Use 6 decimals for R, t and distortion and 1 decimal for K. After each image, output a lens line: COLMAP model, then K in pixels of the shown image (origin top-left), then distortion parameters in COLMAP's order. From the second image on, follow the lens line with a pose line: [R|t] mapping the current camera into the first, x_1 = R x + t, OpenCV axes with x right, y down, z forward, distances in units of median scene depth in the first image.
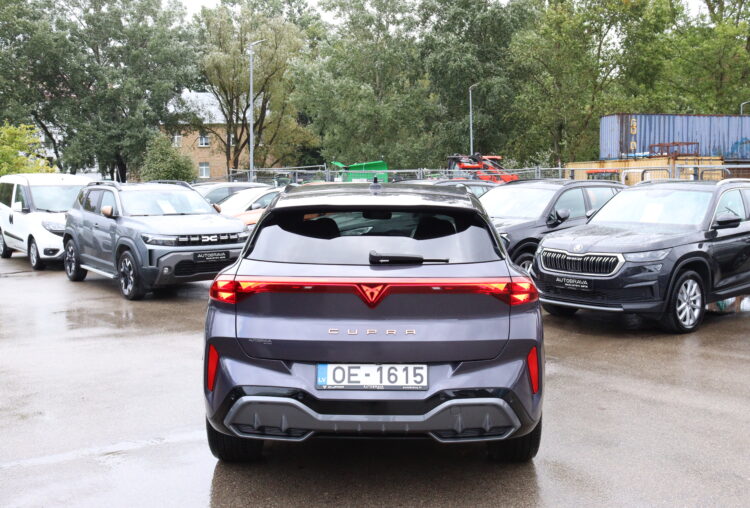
lens RADIAL K [[814.8, 0, 375.0], [0, 814.8, 254.0], [0, 0, 1]] dist [-0.076232, 0.005260]
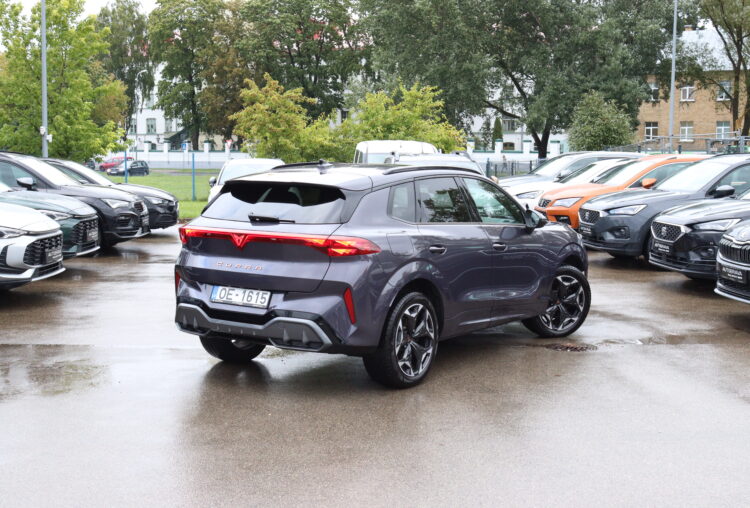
lens RADIAL K [[1074.3, 0, 375.0], [0, 1074.3, 254.0], [0, 0, 1]] dist [0.010923, -0.000548]
pose [[0.836653, 0.064355, -0.543940, 0.497068], [-0.056414, 0.997917, 0.031295, -0.000809], [0.544821, 0.004503, 0.838540, -0.200426]]
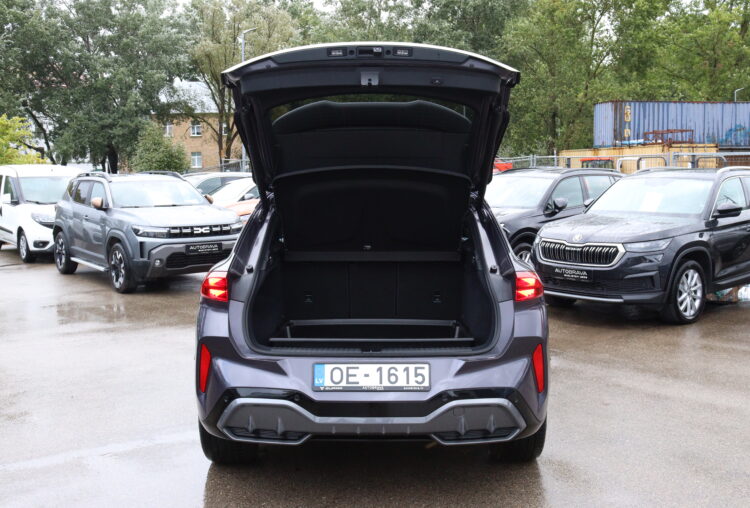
lens RADIAL K [[814.8, 0, 375.0], [0, 814.8, 254.0], [0, 0, 1]] dist [-0.076232, 0.005260]
pose [[0.999950, -0.005856, 0.008076, -0.002476], [0.005743, 0.999887, 0.013903, -0.002925], [-0.008157, -0.013856, 0.999871, 0.017376]]
